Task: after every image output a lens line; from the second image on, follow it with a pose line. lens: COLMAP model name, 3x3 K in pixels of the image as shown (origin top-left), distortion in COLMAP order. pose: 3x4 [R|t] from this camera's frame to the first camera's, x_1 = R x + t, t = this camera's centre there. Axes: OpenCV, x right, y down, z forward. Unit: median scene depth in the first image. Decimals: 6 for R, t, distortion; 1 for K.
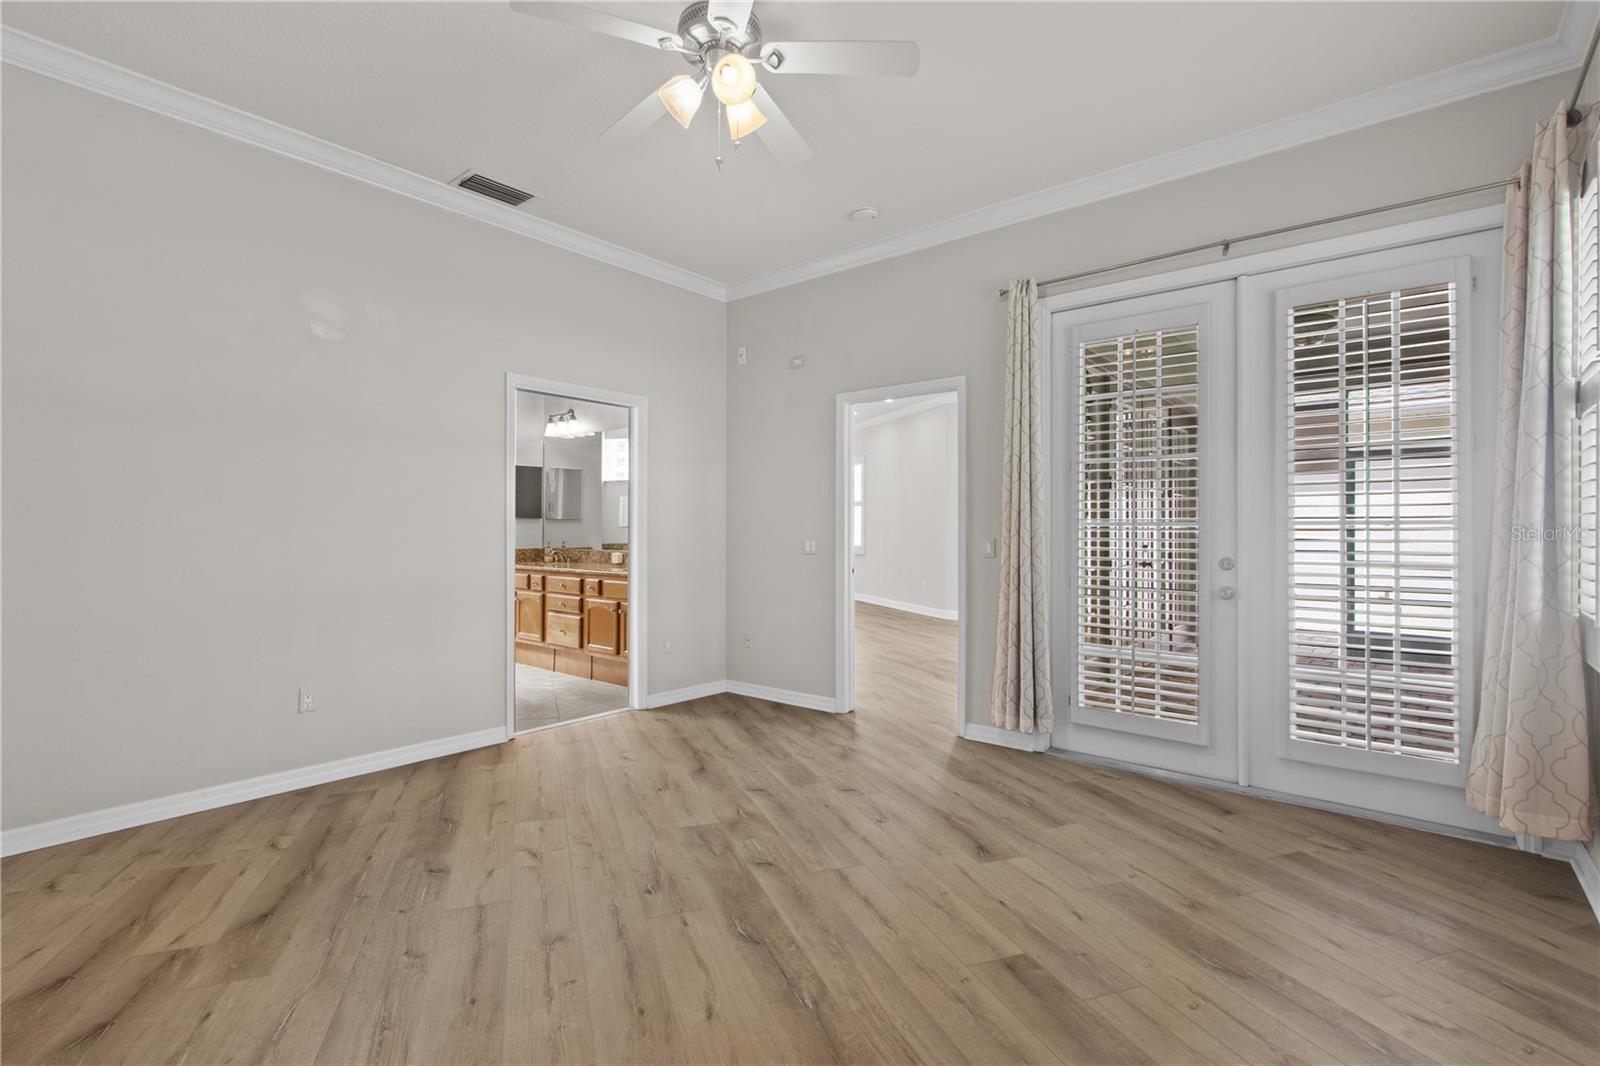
lens RADIAL K [[737.5, 0, 785.6], [0, 737.5, 523.6], [0, 0, 1]] dist [0.007354, -0.001586]
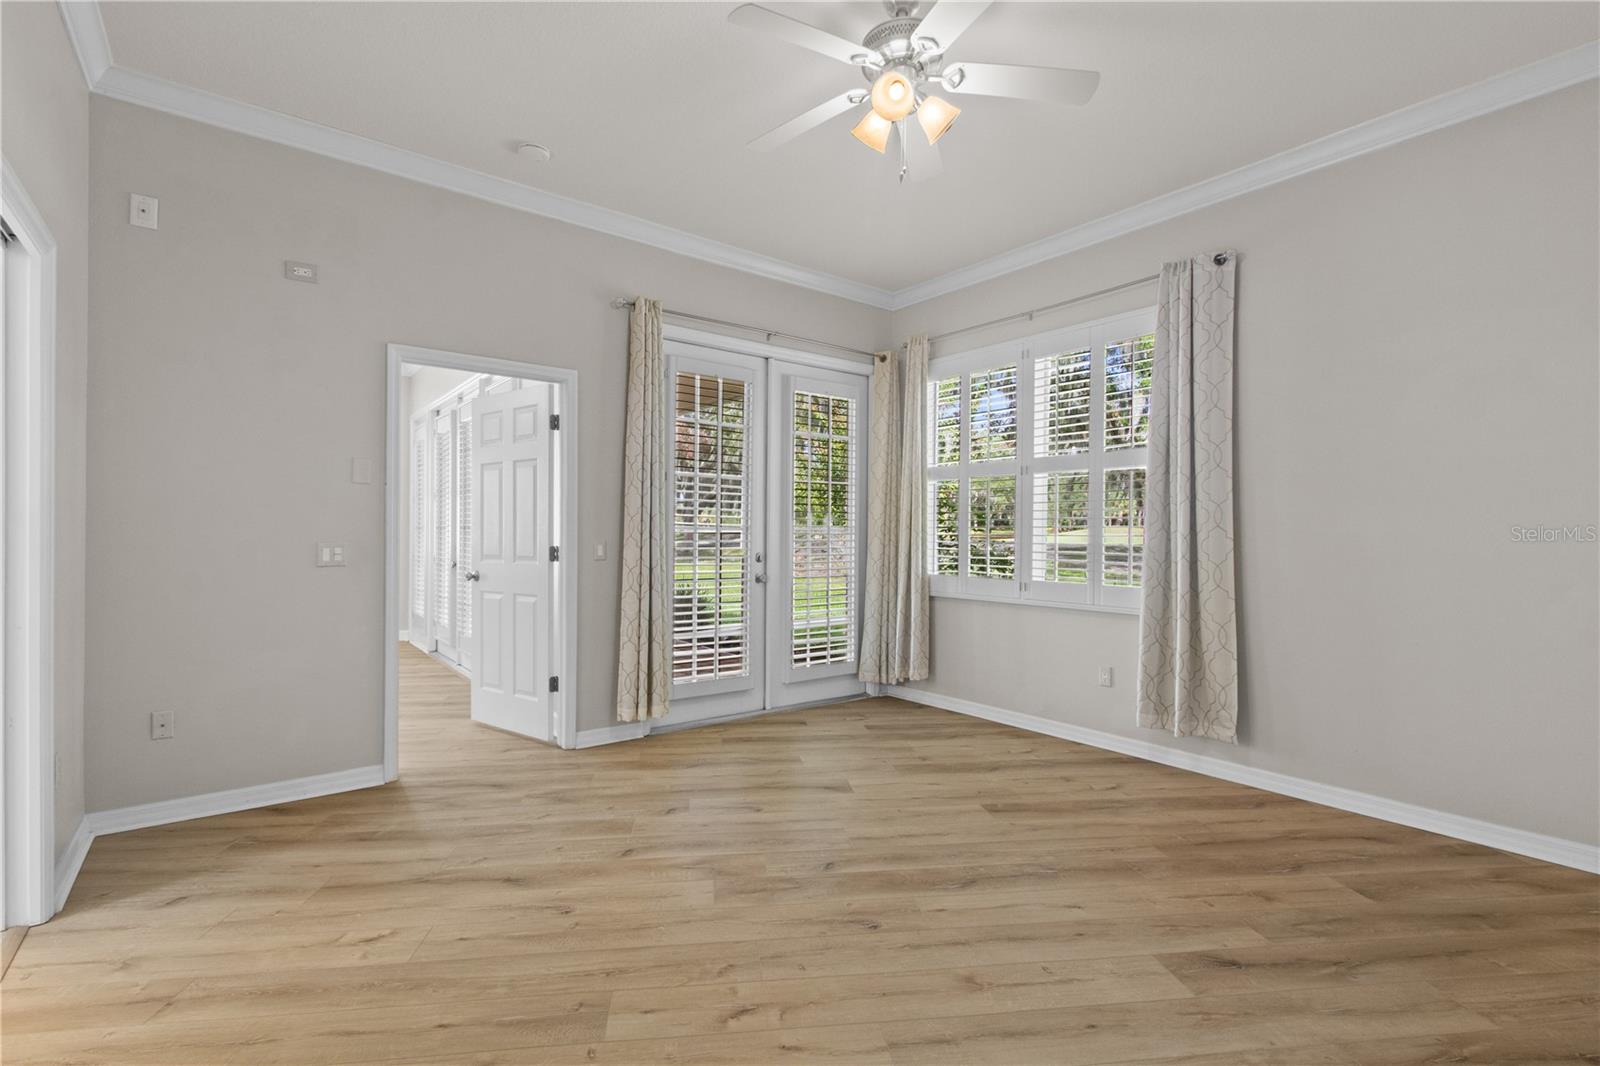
lens RADIAL K [[737.5, 0, 788.8], [0, 737.5, 547.6], [0, 0, 1]] dist [0.007354, -0.001586]
pose [[0.212801, -0.022287, 0.976841, -0.813235], [-0.019680, 0.999439, 0.027090, -0.005400], [-0.976897, -0.024989, 0.212243, 0.669995]]
